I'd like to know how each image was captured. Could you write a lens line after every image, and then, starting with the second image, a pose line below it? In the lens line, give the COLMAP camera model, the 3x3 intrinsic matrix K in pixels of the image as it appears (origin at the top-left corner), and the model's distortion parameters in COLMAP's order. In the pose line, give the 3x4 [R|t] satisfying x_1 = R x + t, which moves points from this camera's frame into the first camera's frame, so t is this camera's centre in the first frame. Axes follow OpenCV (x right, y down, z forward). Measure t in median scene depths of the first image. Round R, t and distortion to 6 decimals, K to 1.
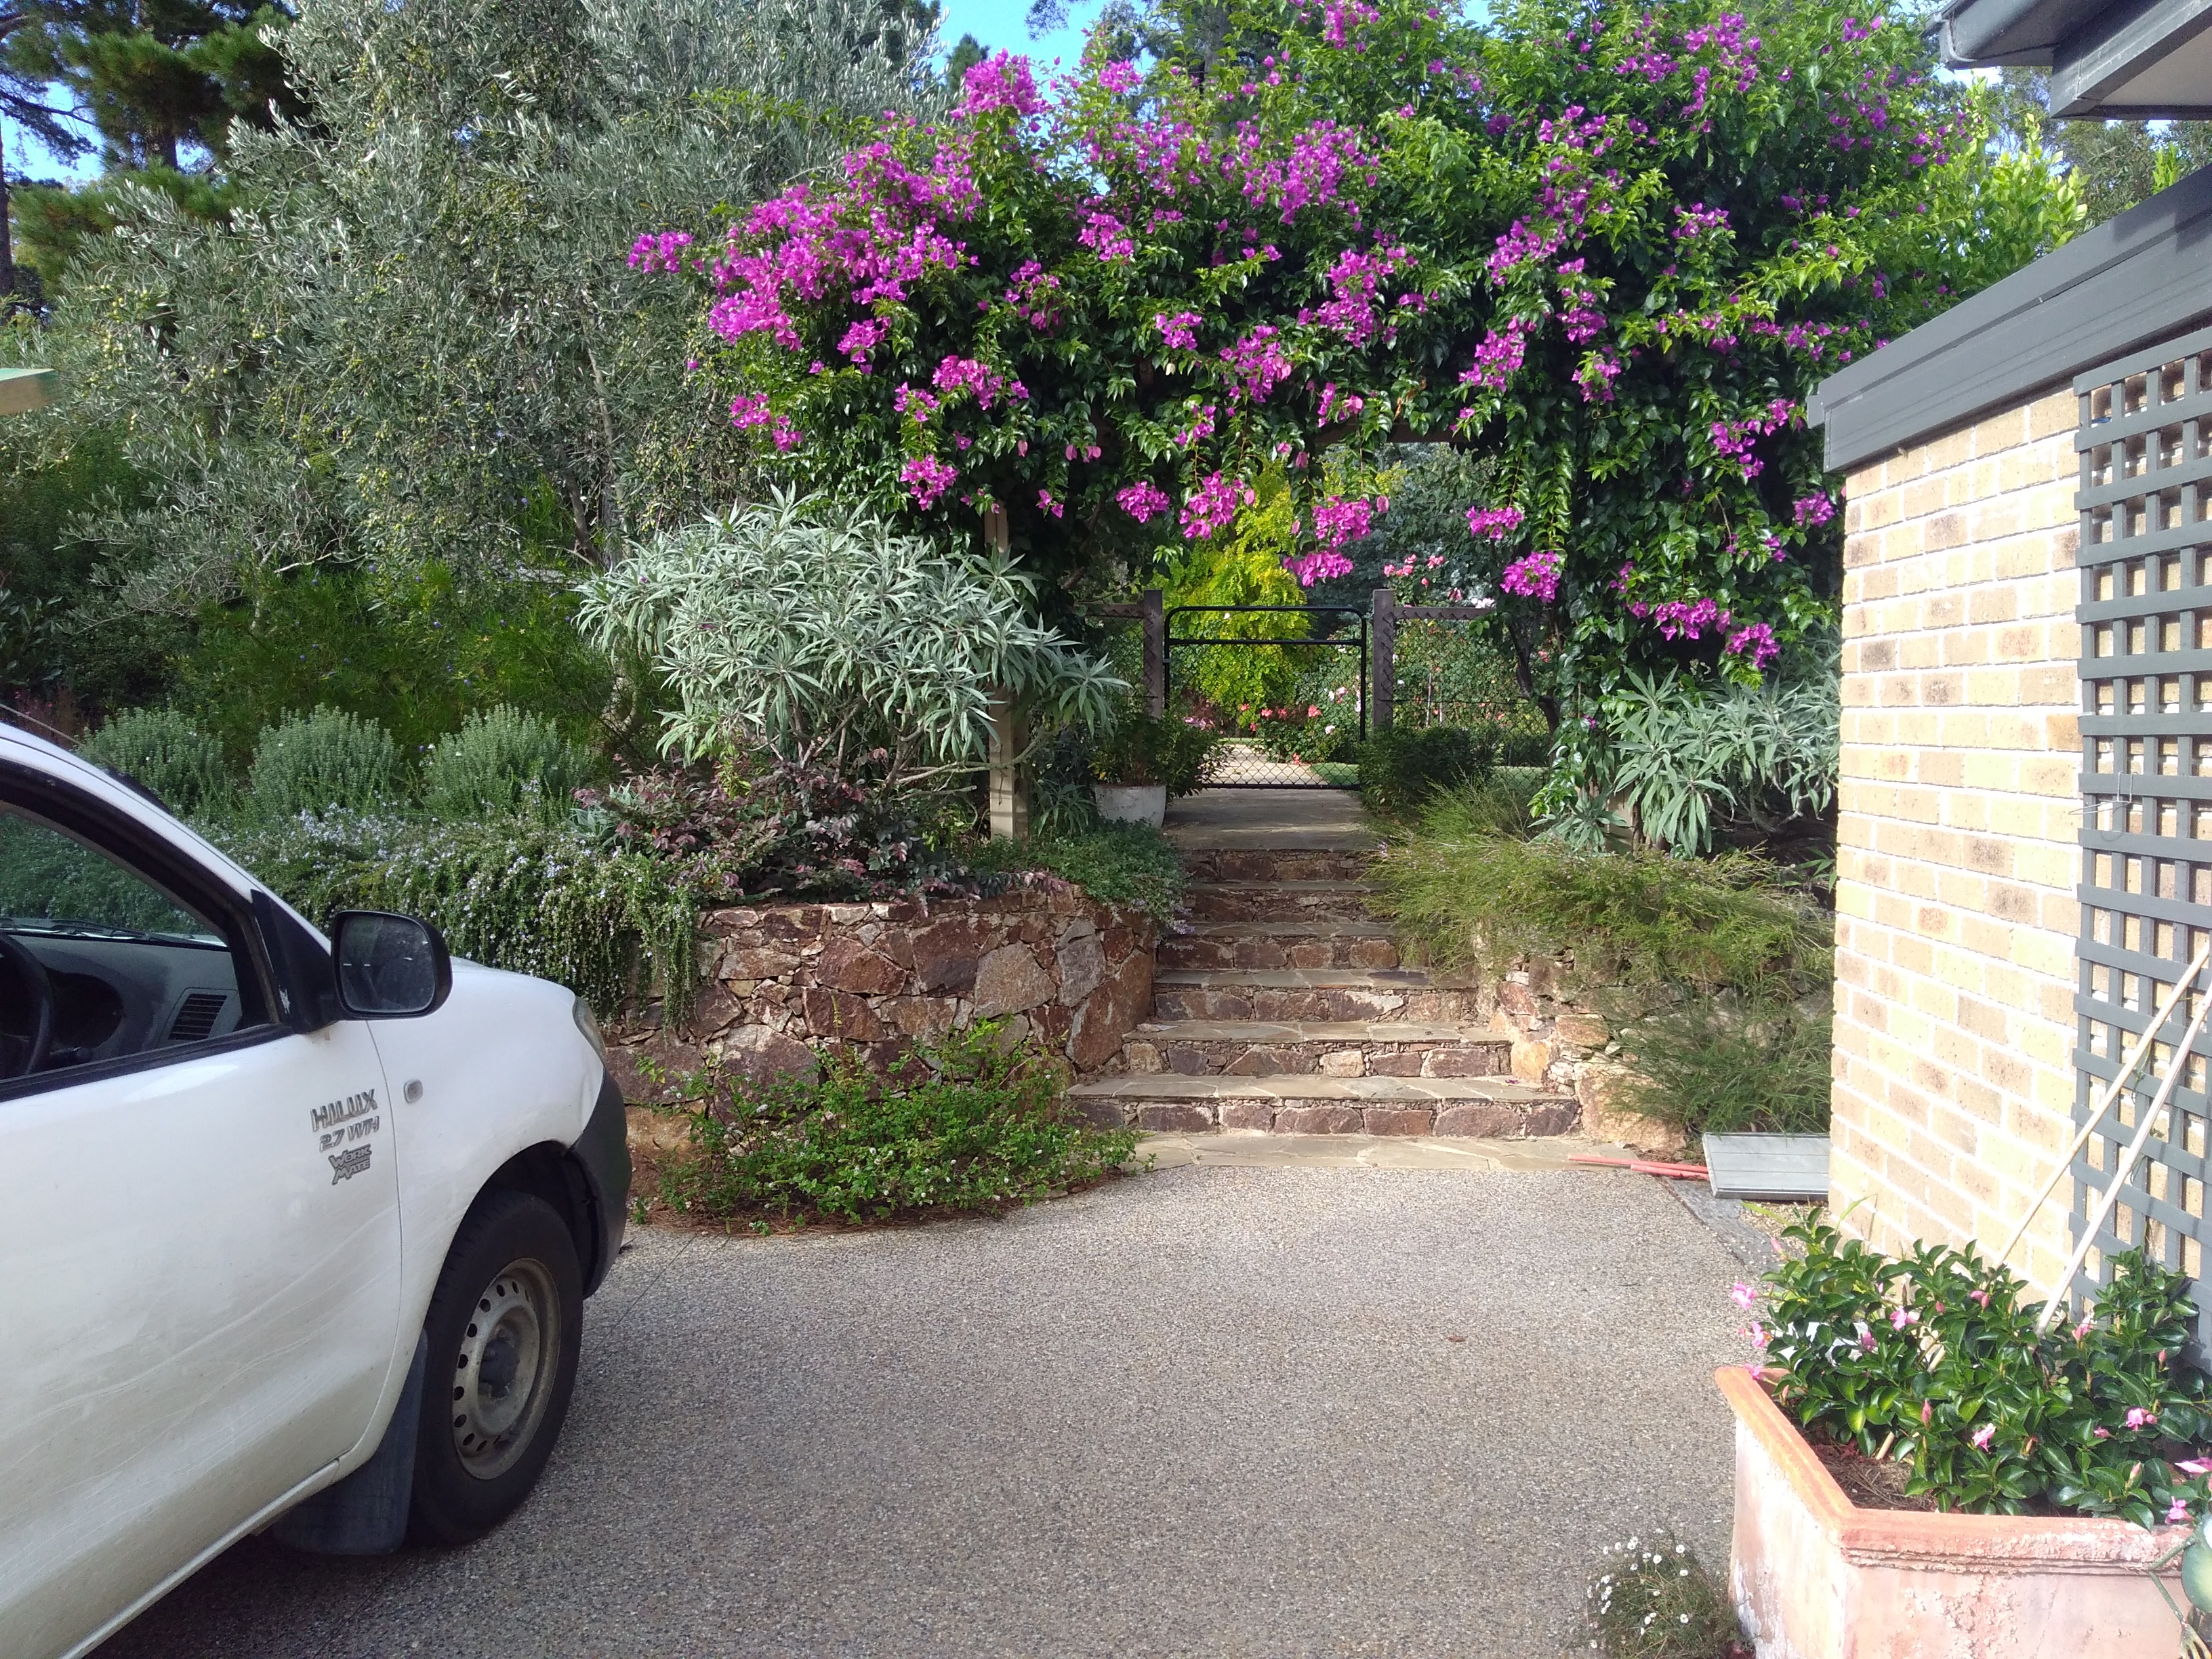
lens RADIAL K [[1737.9, 0, 1106.4], [0, 1737.9, 828.4], [0, 0, 1]] dist [0.030668, -0.012552]
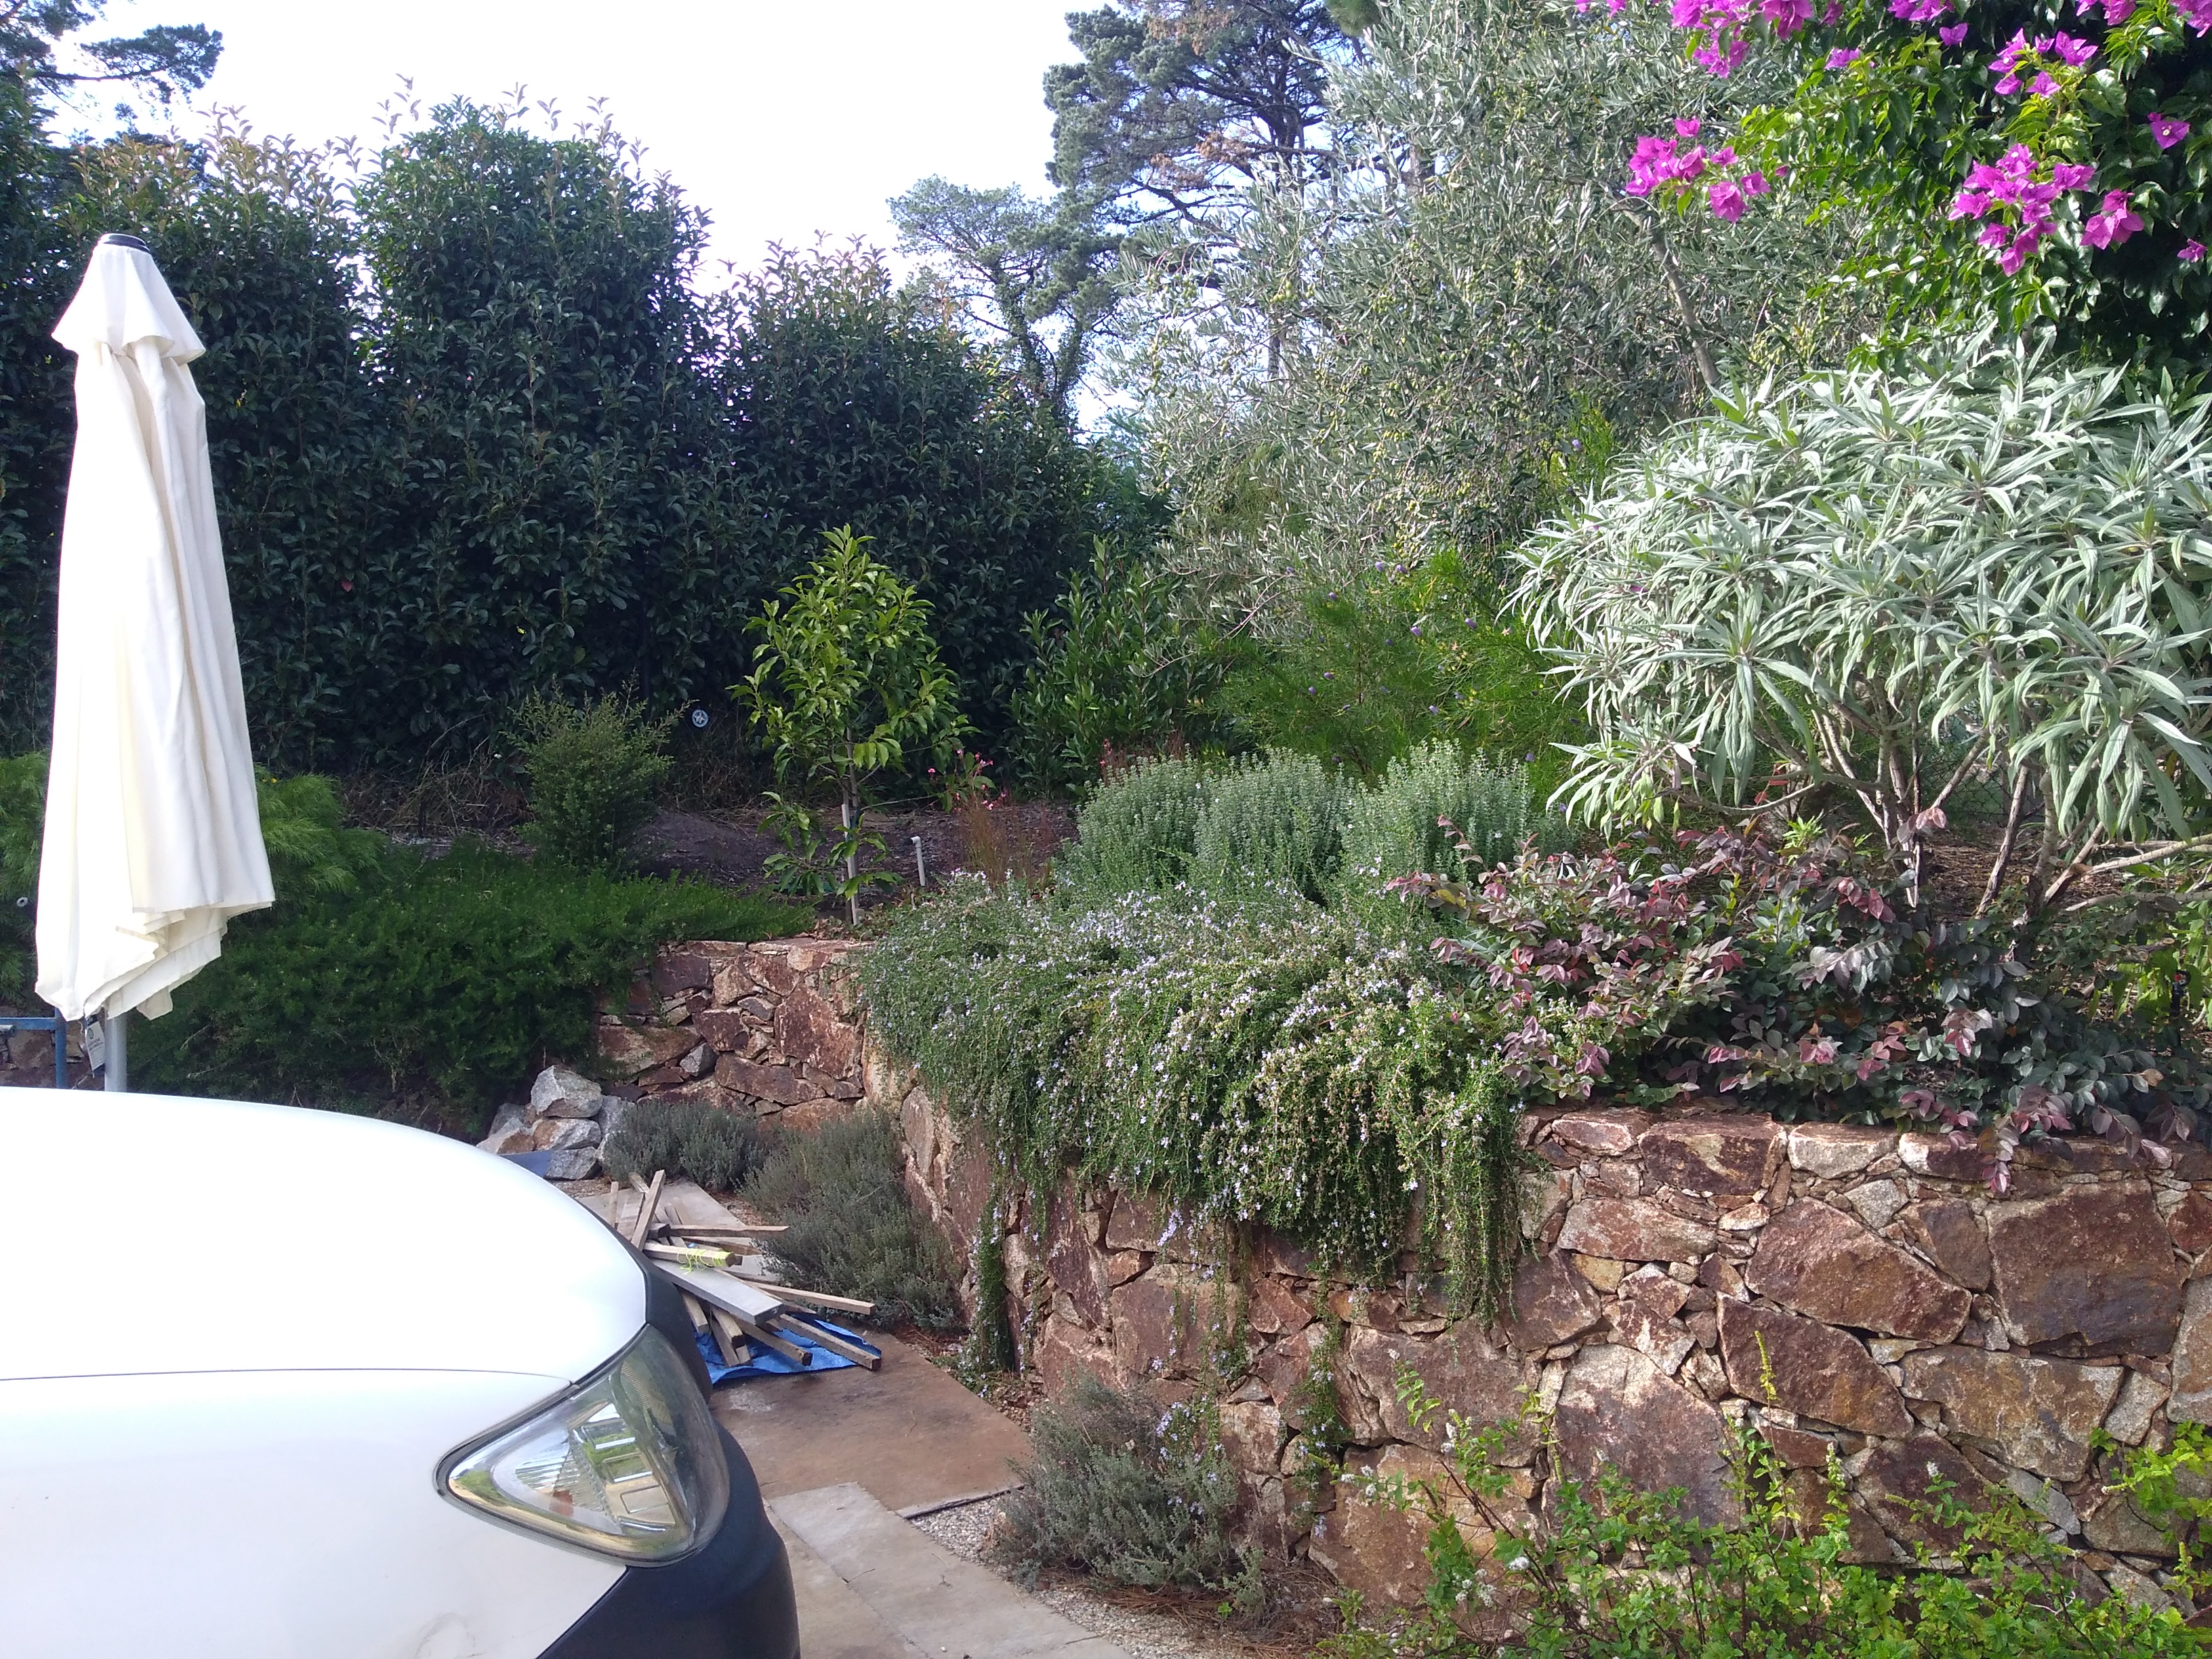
lens RADIAL K [[1737.9, 0, 1105.5], [0, 1737.9, 826.9], [0, 0, 1]] dist [0.030668, -0.012552]
pose [[0.692396, 0.010089, -0.721447, 0.060406], [-0.029616, 0.999457, -0.014447, -0.028247], [0.720910, 0.031370, 0.692319, 0.526857]]
